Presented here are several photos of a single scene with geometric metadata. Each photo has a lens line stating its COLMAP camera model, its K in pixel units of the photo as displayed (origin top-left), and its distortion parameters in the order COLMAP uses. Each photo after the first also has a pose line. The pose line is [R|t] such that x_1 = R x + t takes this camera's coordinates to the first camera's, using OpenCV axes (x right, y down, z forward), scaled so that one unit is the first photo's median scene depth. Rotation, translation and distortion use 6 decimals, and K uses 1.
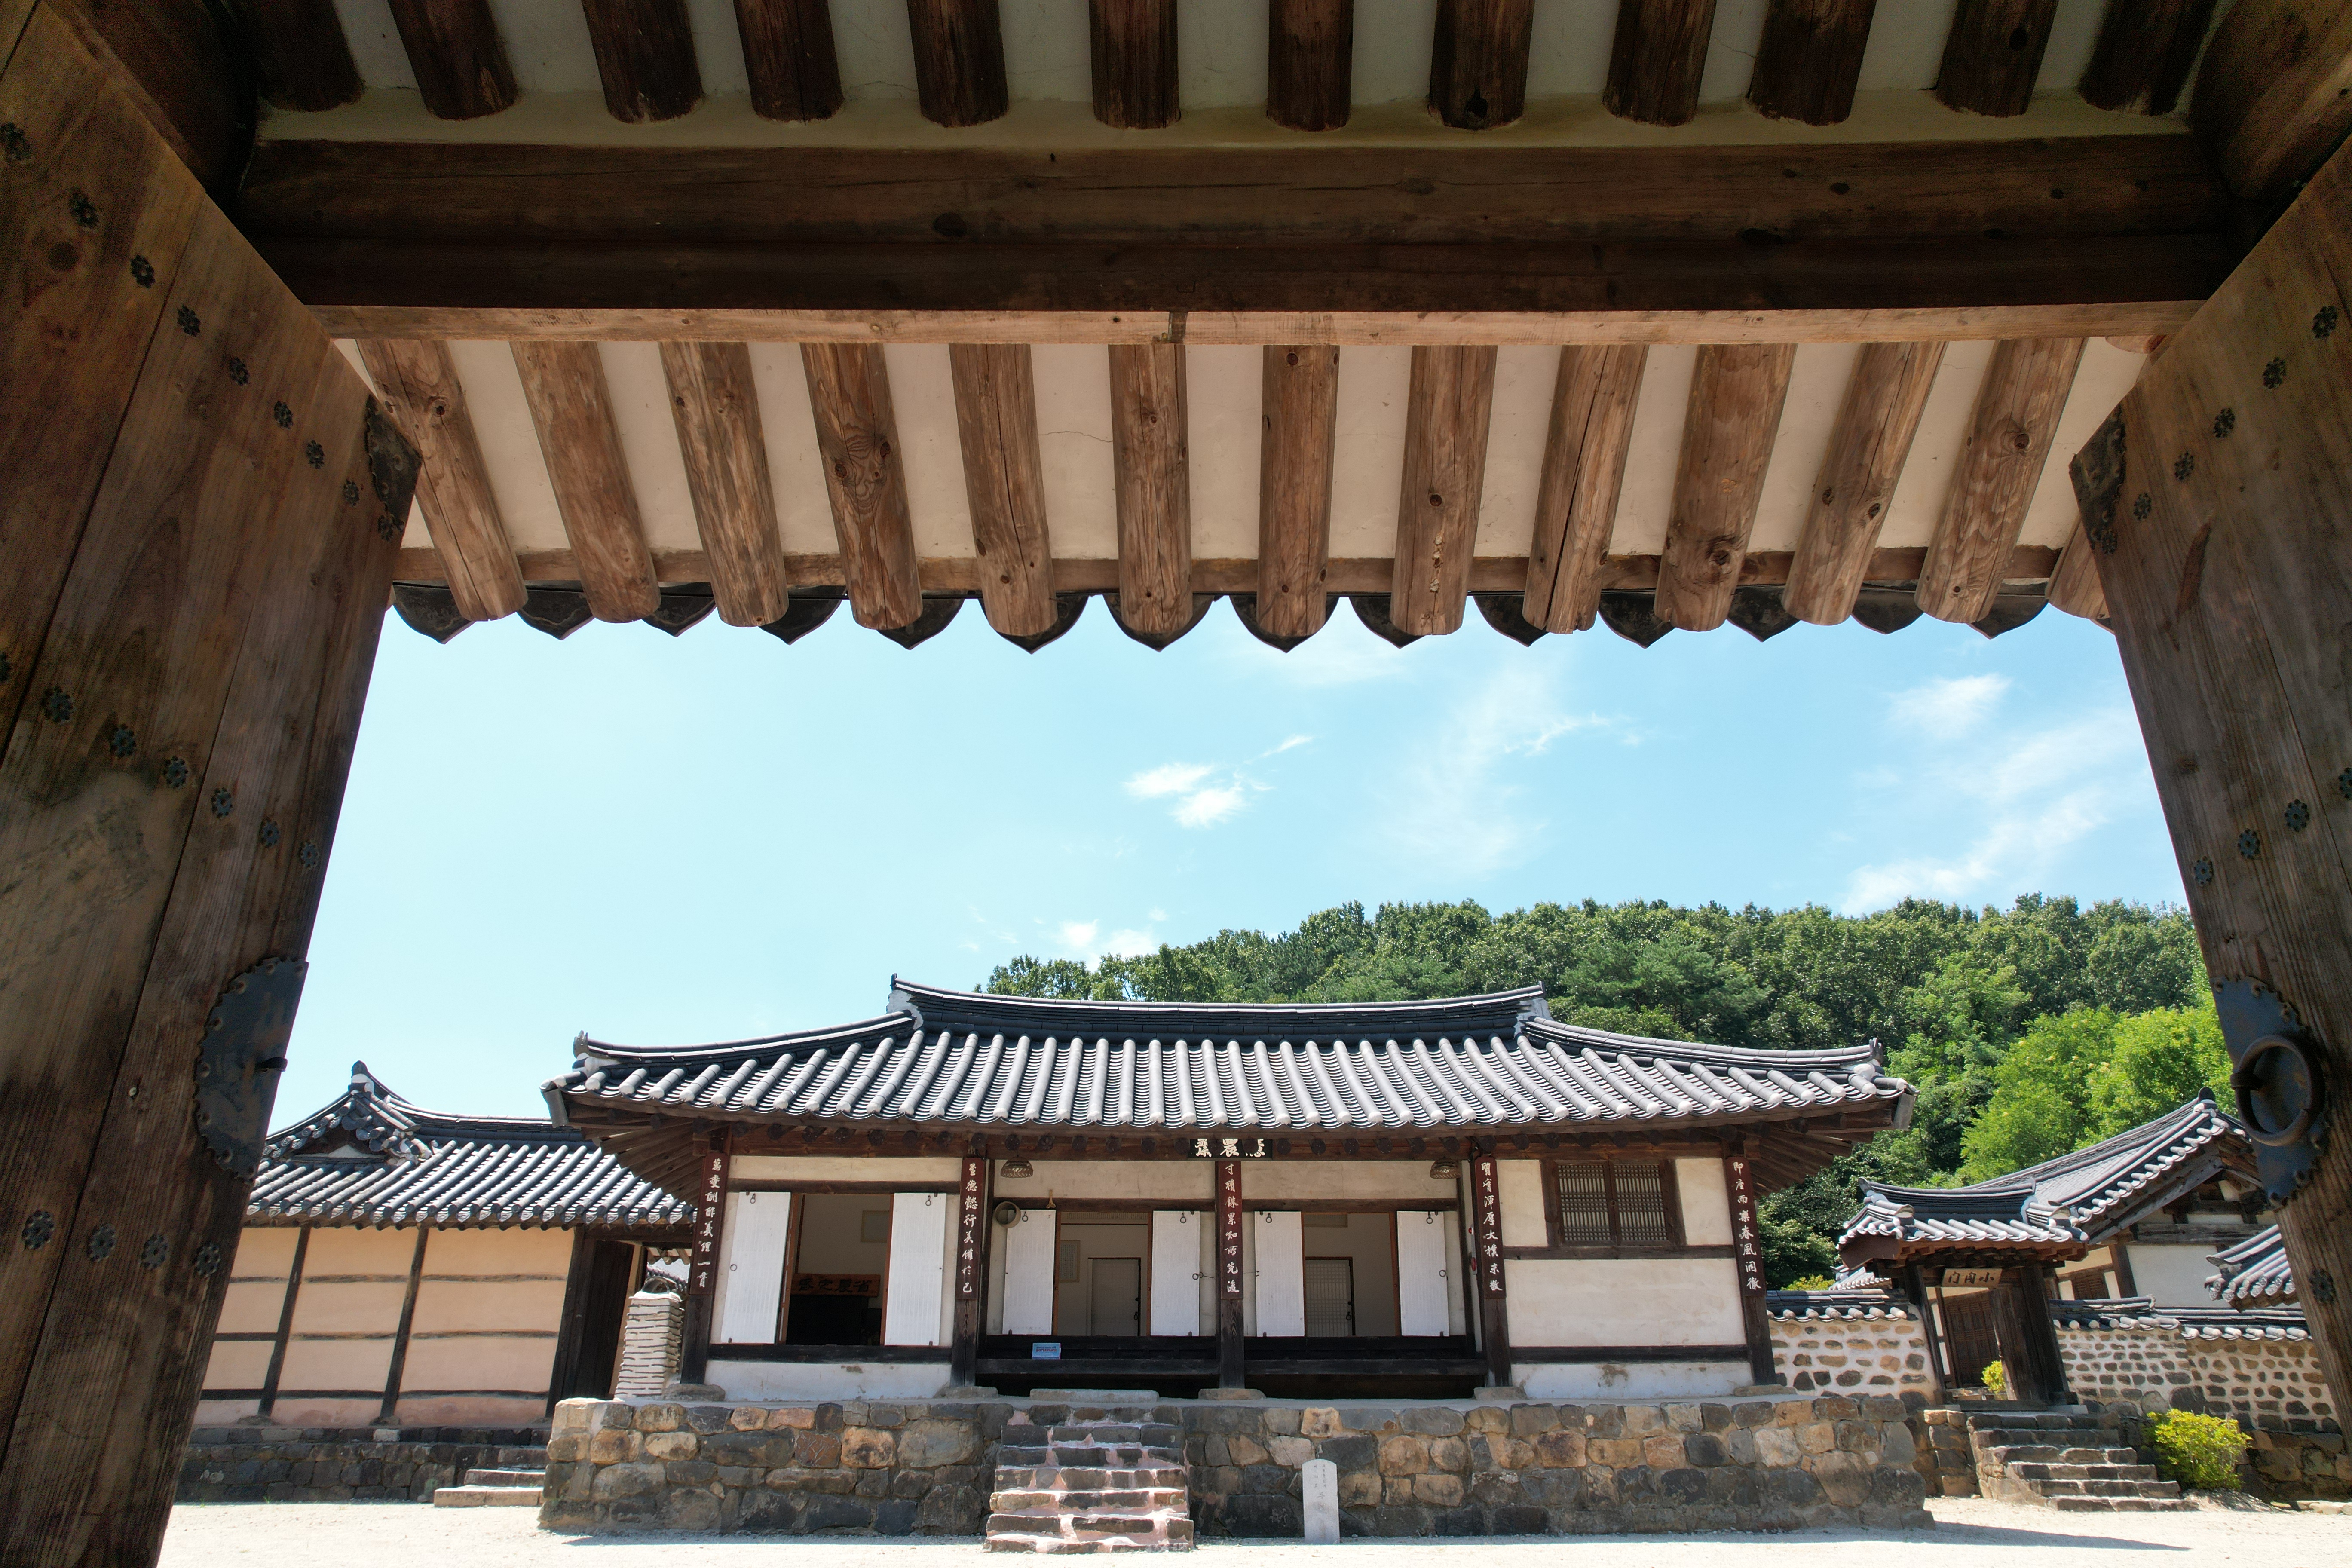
lens RADIAL K [[1497.9, 0, 1177.9], [0, 1497.9, 788.5], [0, 0, 1]] dist [-0.072215, 0.064626]
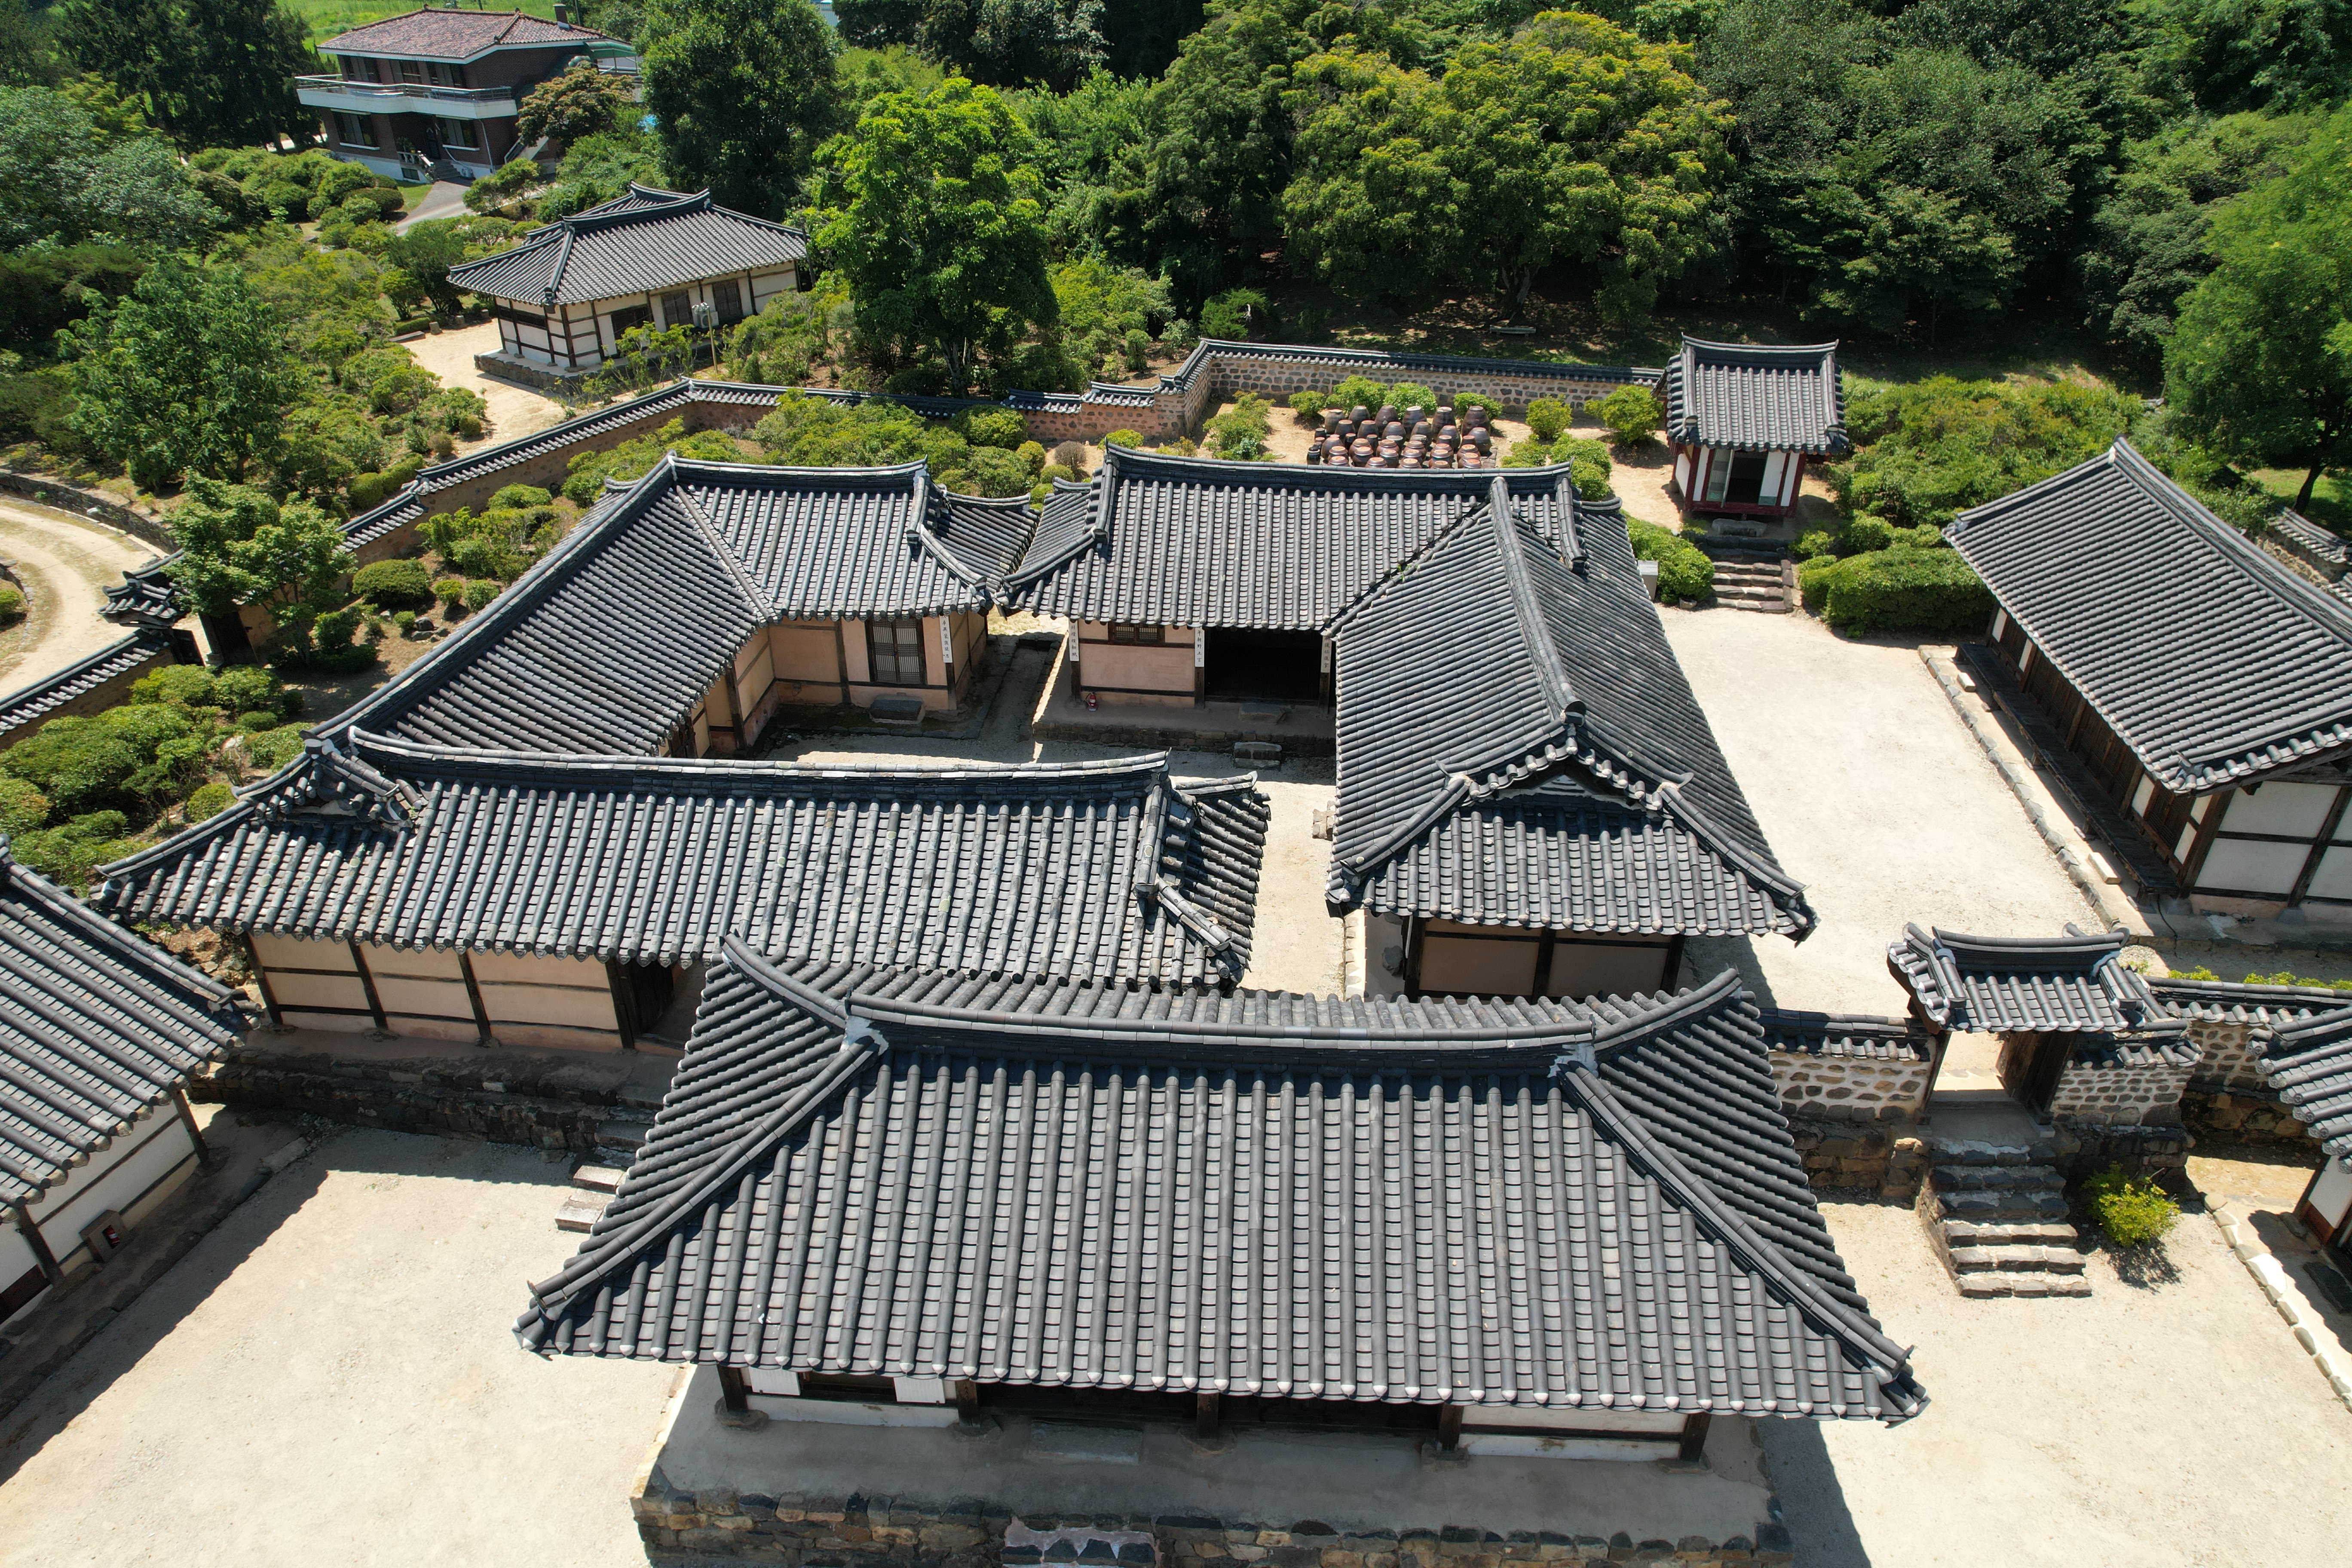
lens RADIAL K [[1497.9, 0, 1179.3], [0, 1497.9, 786.4], [0, 0, 1]] dist [-0.072215, 0.064626]
pose [[0.997494, 0.036332, -0.060712, 0.063054], [0.027403, 0.592736, 0.804930, -0.760549], [0.065231, -0.804577, 0.590255, 0.695208]]
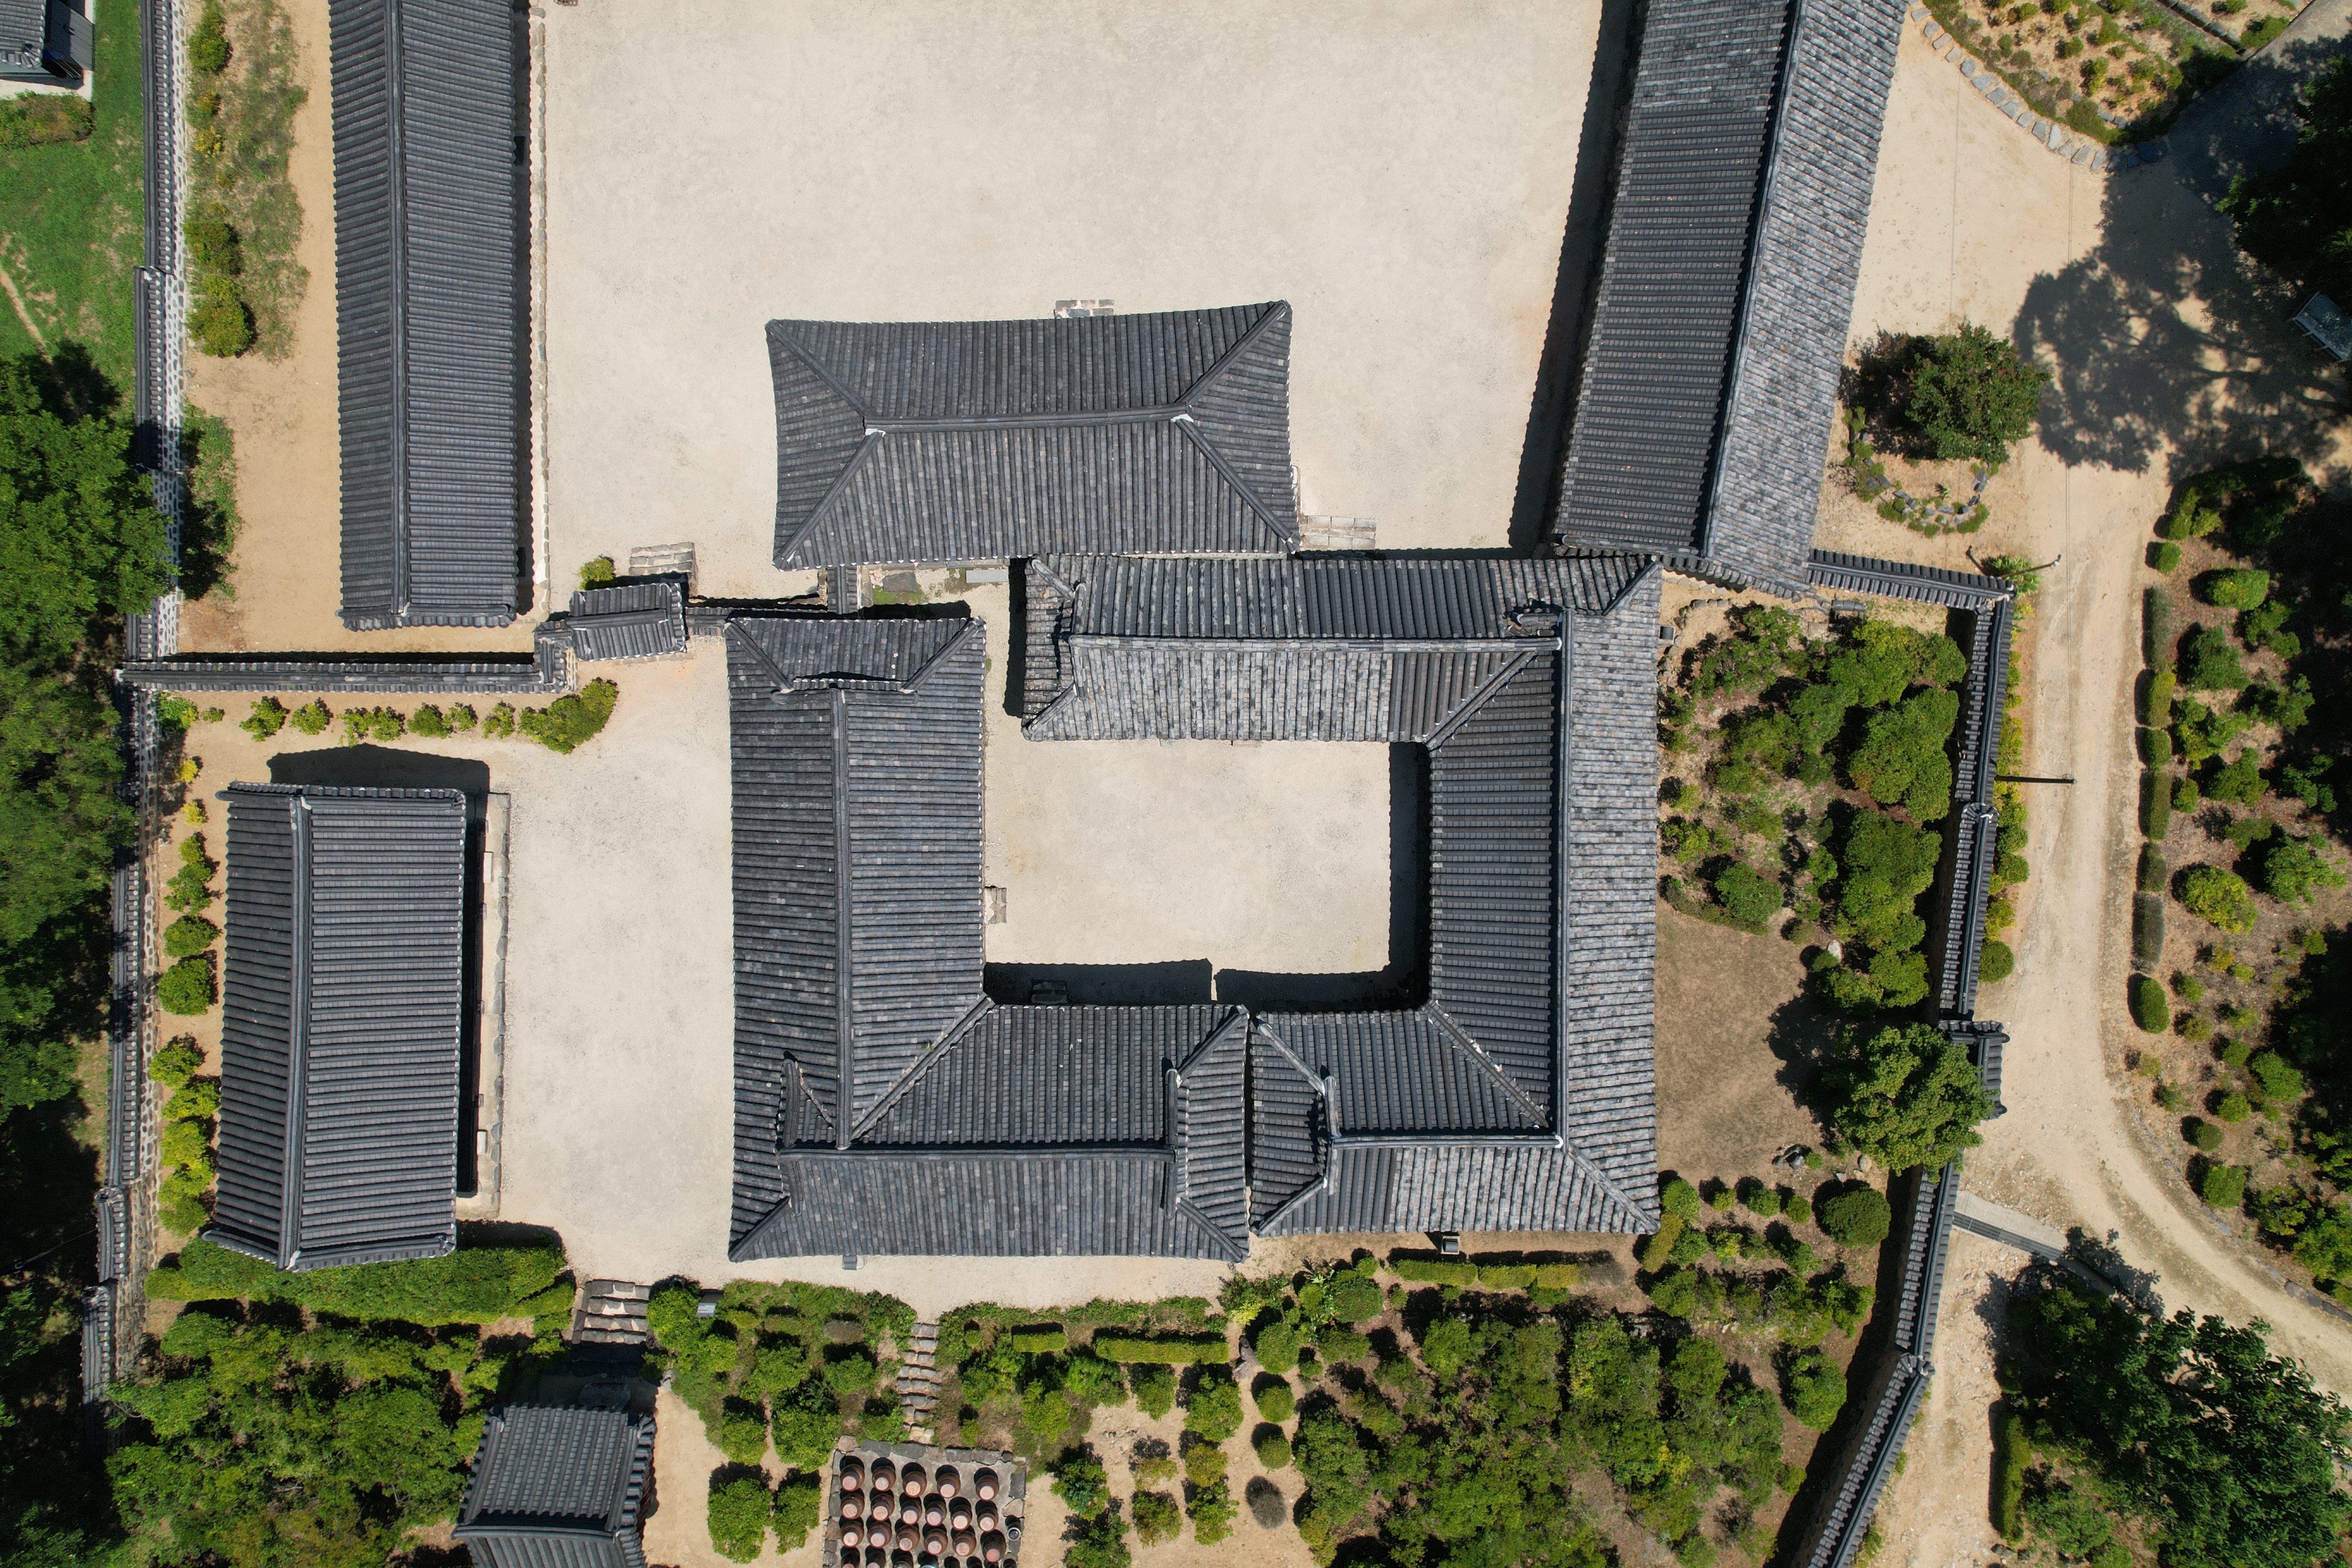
lens RADIAL K [[1497.9, 0, 1186.8], [0, 1497.9, 777.3], [0, 0, 1]] dist [-0.072215, 0.064626]
pose [[-0.999655, 0.023493, -0.011783, -0.181453], [-0.001607, 0.392835, 0.919608, -1.792694], [0.026233, 0.919309, -0.392661, 2.640998]]
